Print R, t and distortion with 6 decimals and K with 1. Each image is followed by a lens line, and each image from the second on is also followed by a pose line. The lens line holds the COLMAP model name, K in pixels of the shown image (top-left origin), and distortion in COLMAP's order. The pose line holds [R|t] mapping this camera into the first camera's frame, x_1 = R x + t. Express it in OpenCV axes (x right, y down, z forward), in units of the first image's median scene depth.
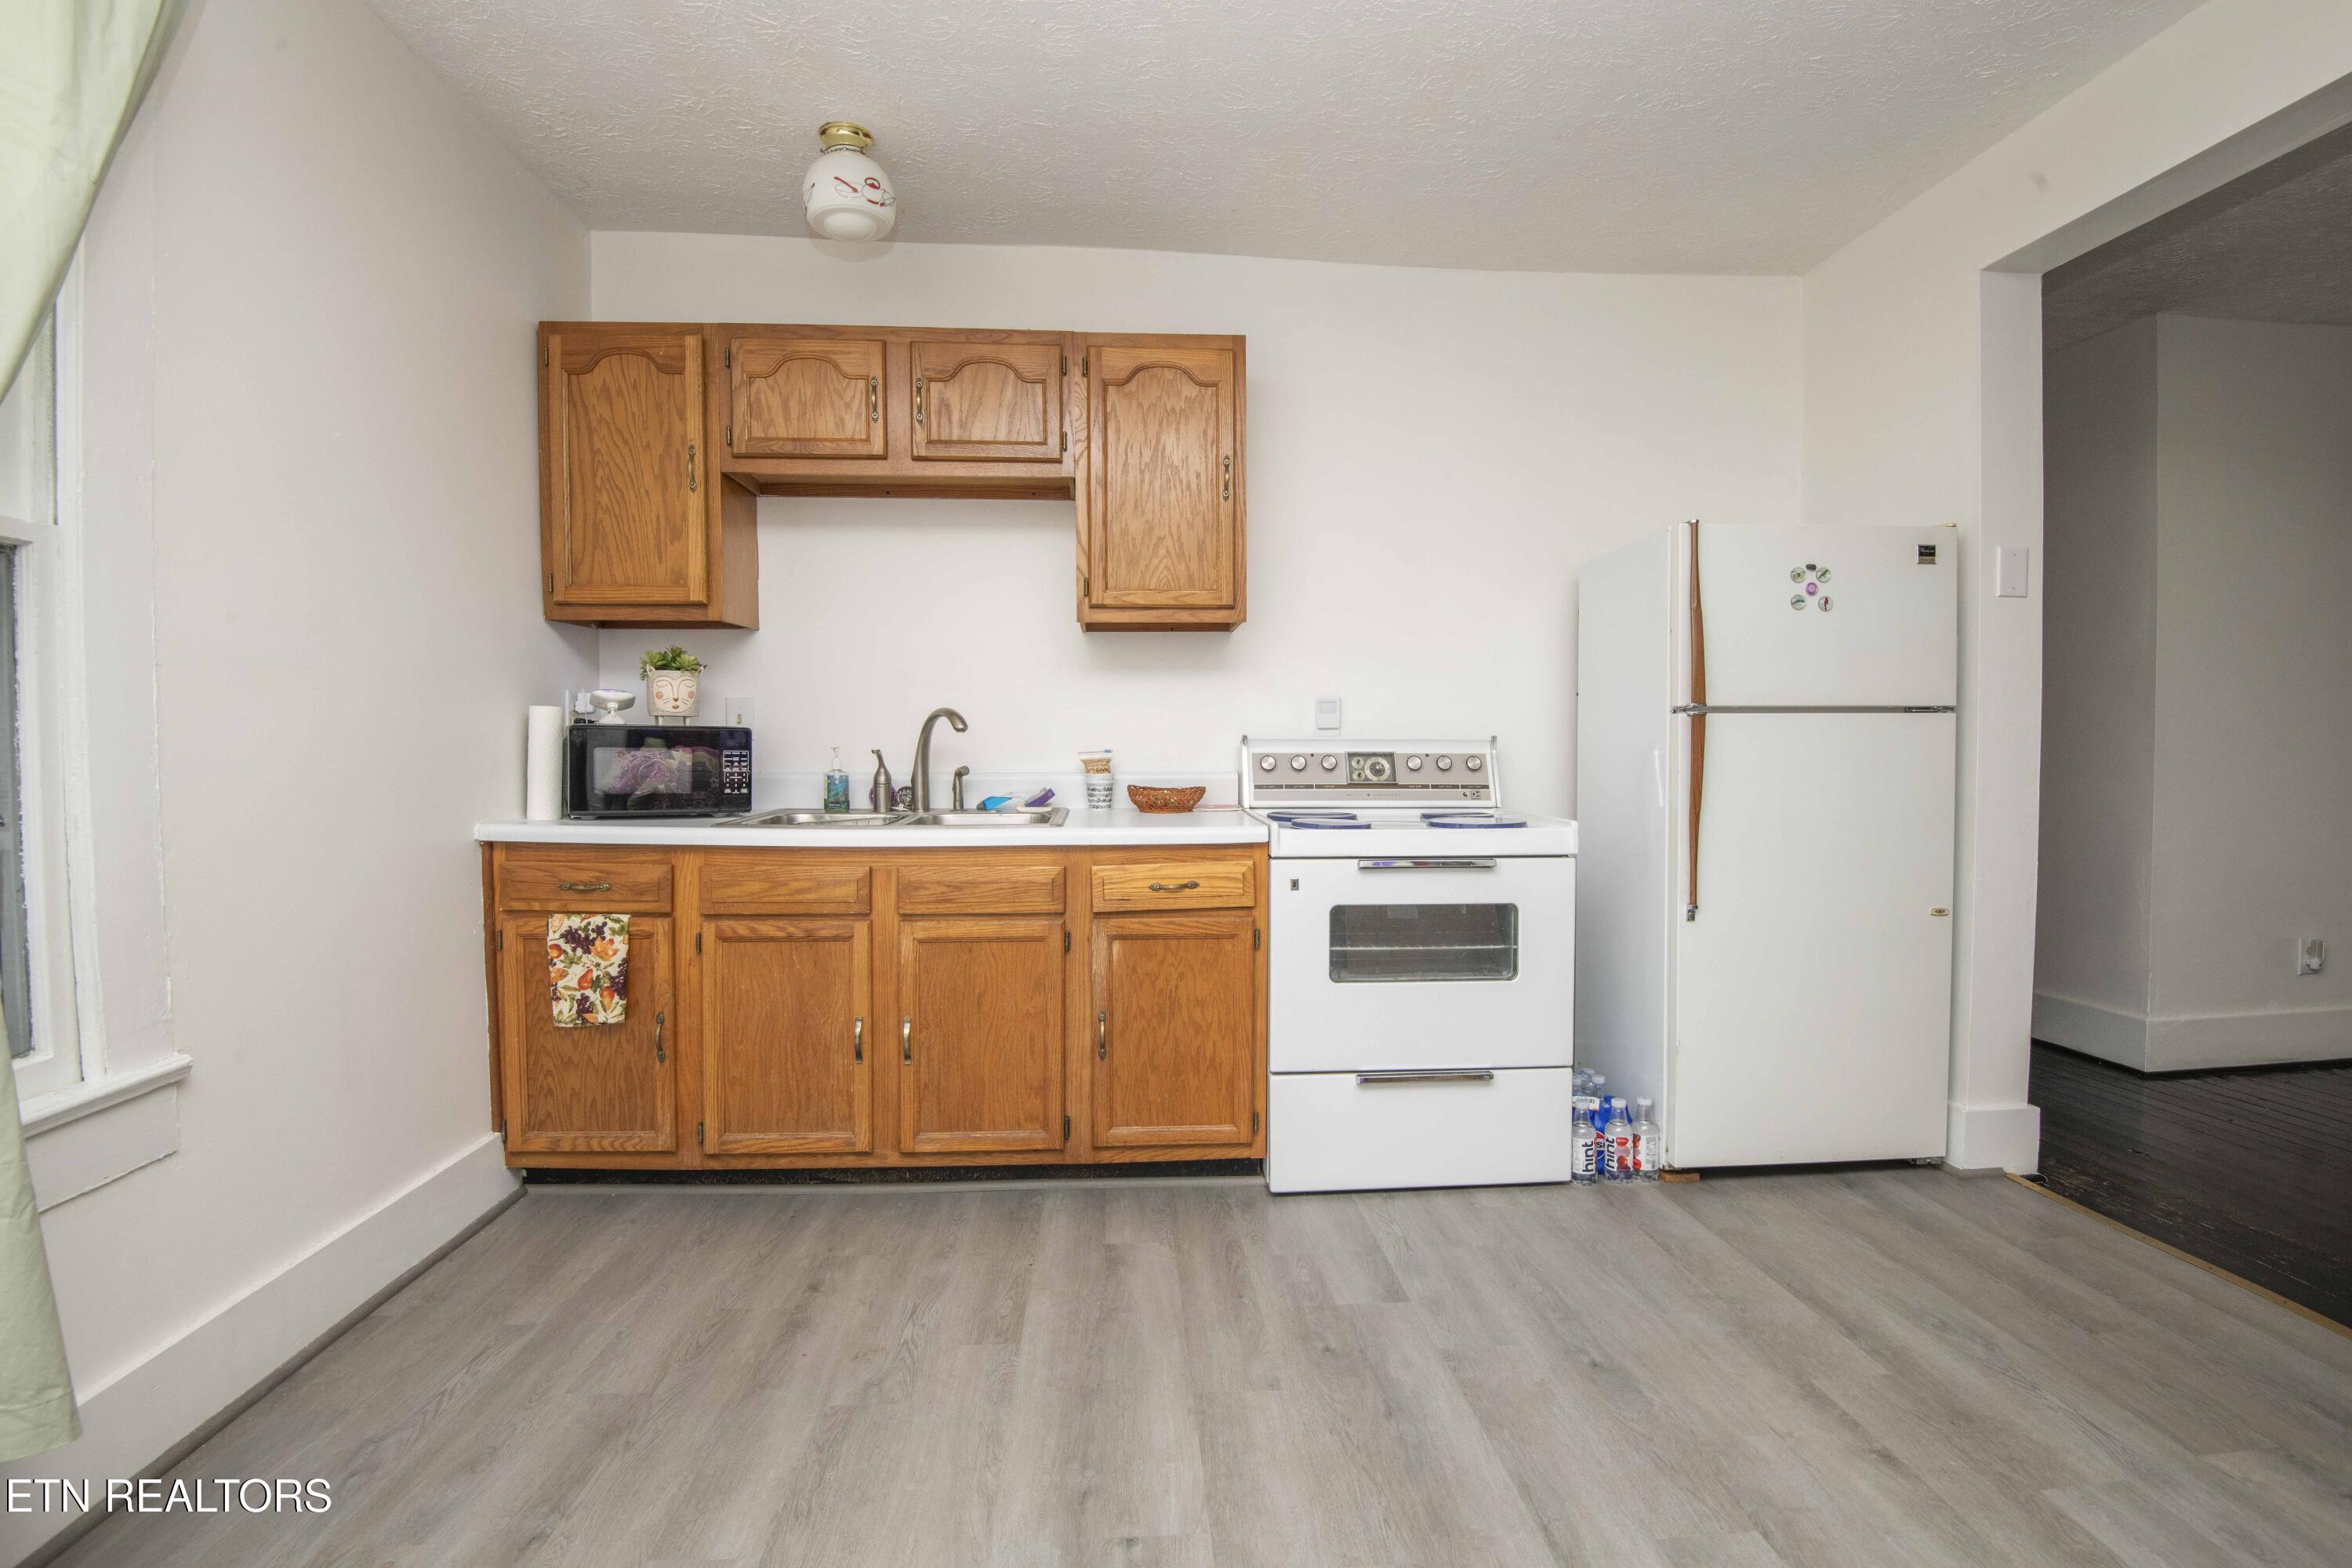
lens RADIAL K [[1093.0, 0, 1176.0], [0, 1093.0, 784.0], [0, 0, 1]] dist [-0.000644, -0.021266]
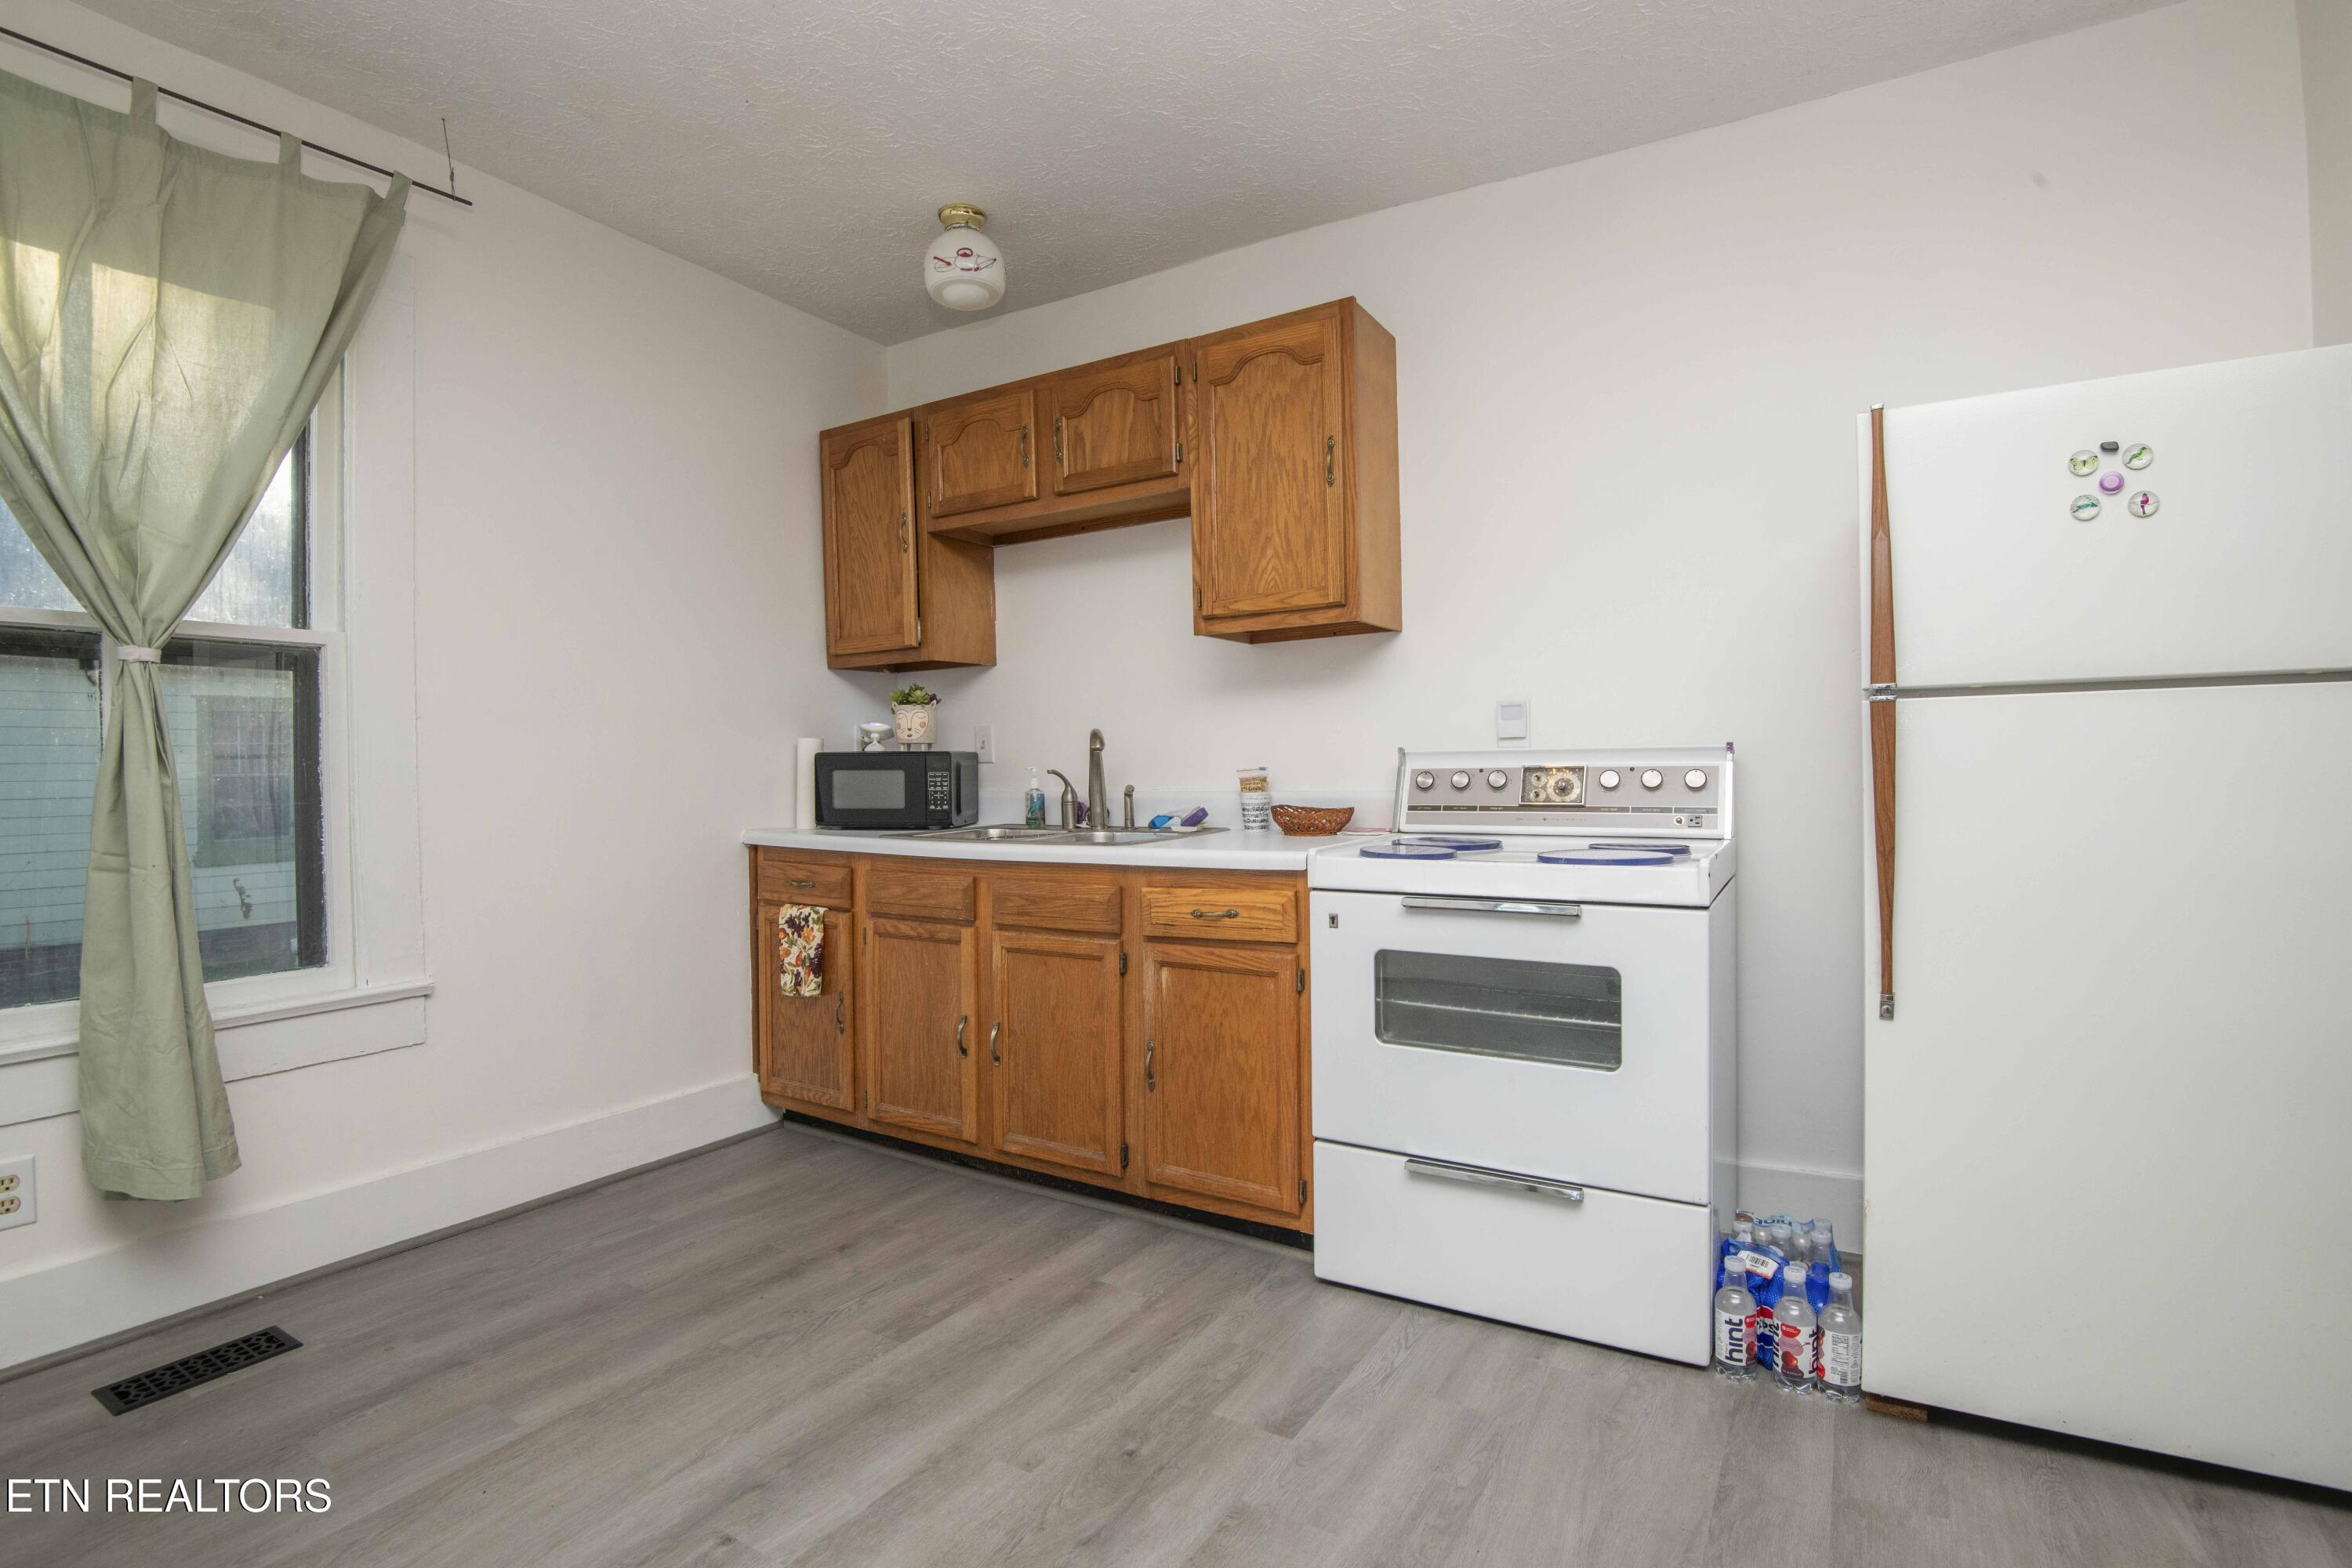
lens RADIAL K [[1088.8, 0, 1187.0], [0, 1088.8, 784.6], [0, 0, 1]] dist [-0.001115, -0.024166]
pose [[0.819586, -0.003400, -0.572946, 0.501085], [-0.007976, 0.999818, -0.017343, 0.000465], [0.572901, 0.018784, 0.819409, 0.229434]]
